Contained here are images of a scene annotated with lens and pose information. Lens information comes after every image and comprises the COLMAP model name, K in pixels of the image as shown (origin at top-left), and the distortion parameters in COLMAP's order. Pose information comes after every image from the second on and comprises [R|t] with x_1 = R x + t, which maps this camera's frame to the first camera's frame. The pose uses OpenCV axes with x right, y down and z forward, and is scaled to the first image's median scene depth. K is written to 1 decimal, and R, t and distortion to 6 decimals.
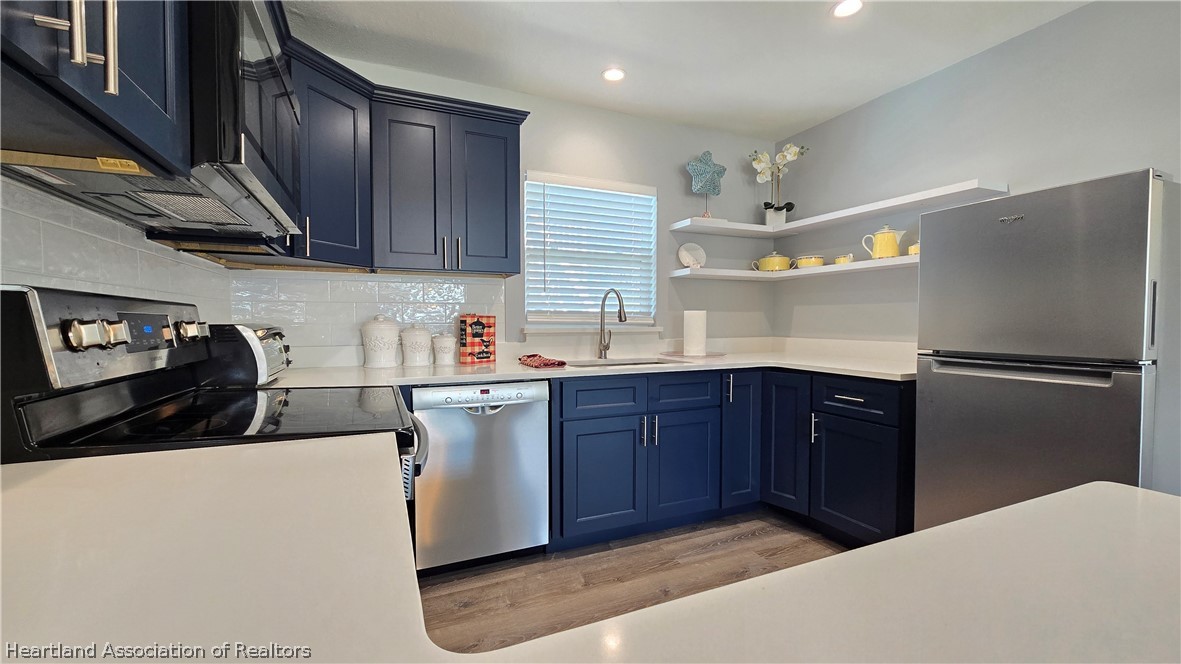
lens RADIAL K [[482.1, 0, 591.6], [0, 482.1, 337.0], [0, 0, 1]] dist [-0.003170, -0.000660]
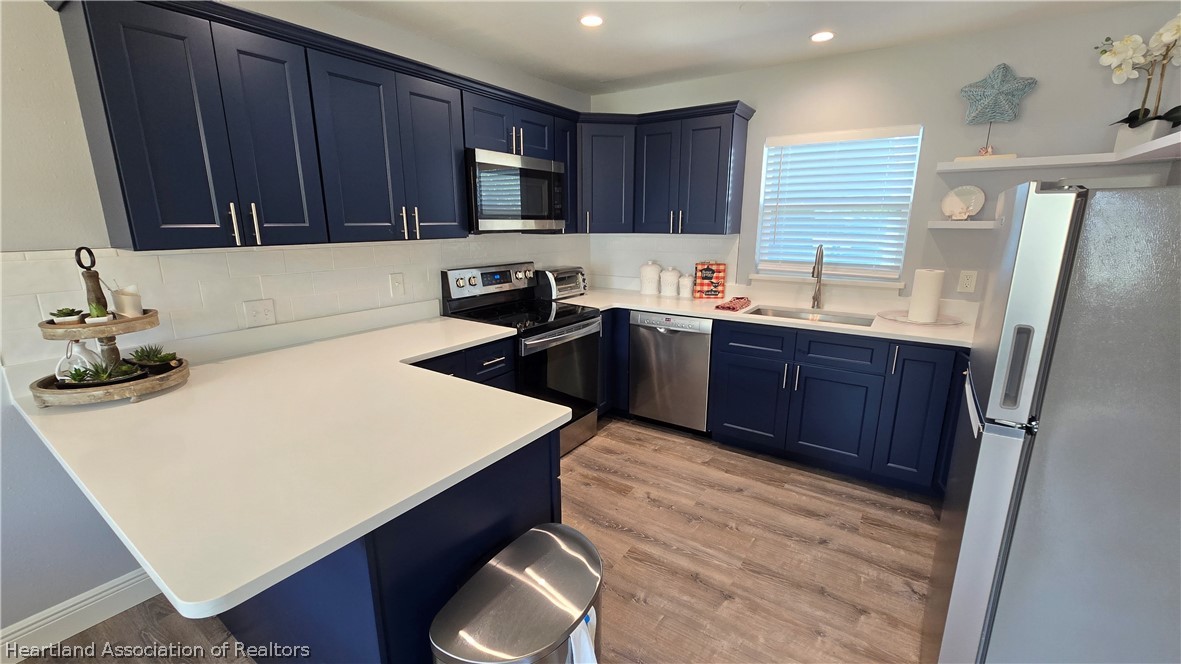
lens RADIAL K [[482.1, 0, 591.6], [0, 482.1, 337.0], [0, 0, 1]] dist [-0.003170, -0.000660]
pose [[0.527592, 0.200878, -0.825406, 0.734752], [-0.027528, 0.975172, 0.219730, -0.128912], [0.849052, -0.093206, 0.520022, -0.004112]]
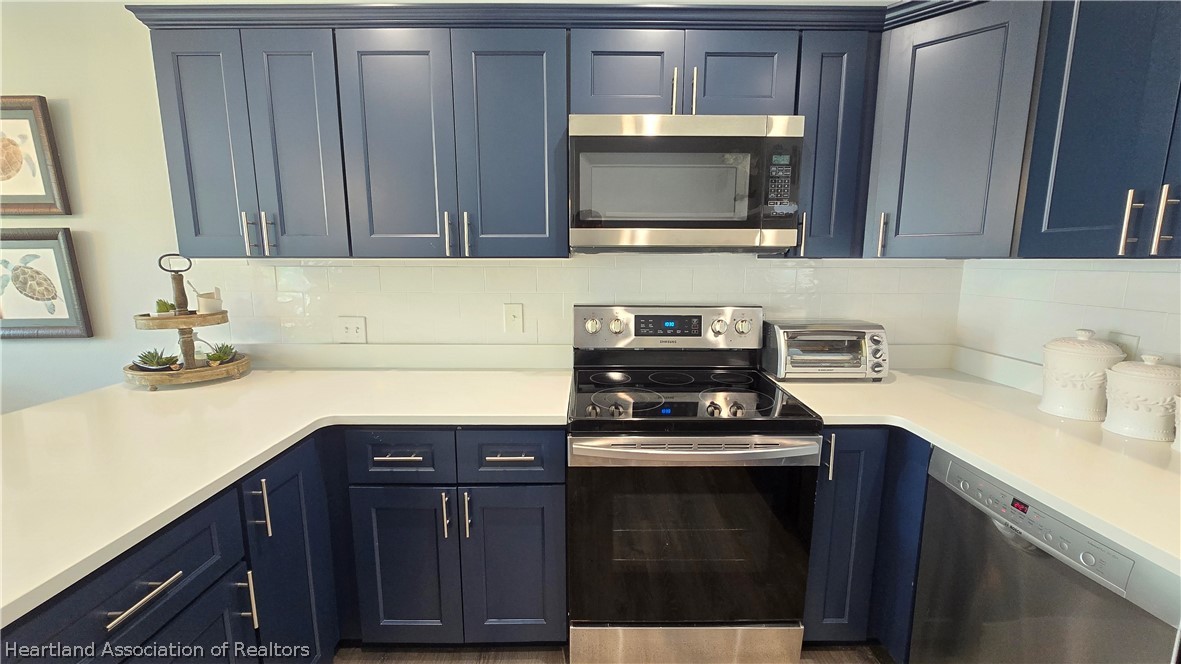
lens RADIAL K [[482.1, 0, 591.6], [0, 482.1, 337.0], [0, 0, 1]] dist [-0.003170, -0.000660]
pose [[-0.401431, 0.147953, -0.903860, 0.319361], [-0.029633, 0.984251, 0.174273, -0.111835], [0.915410, 0.096742, -0.390724, 0.608816]]
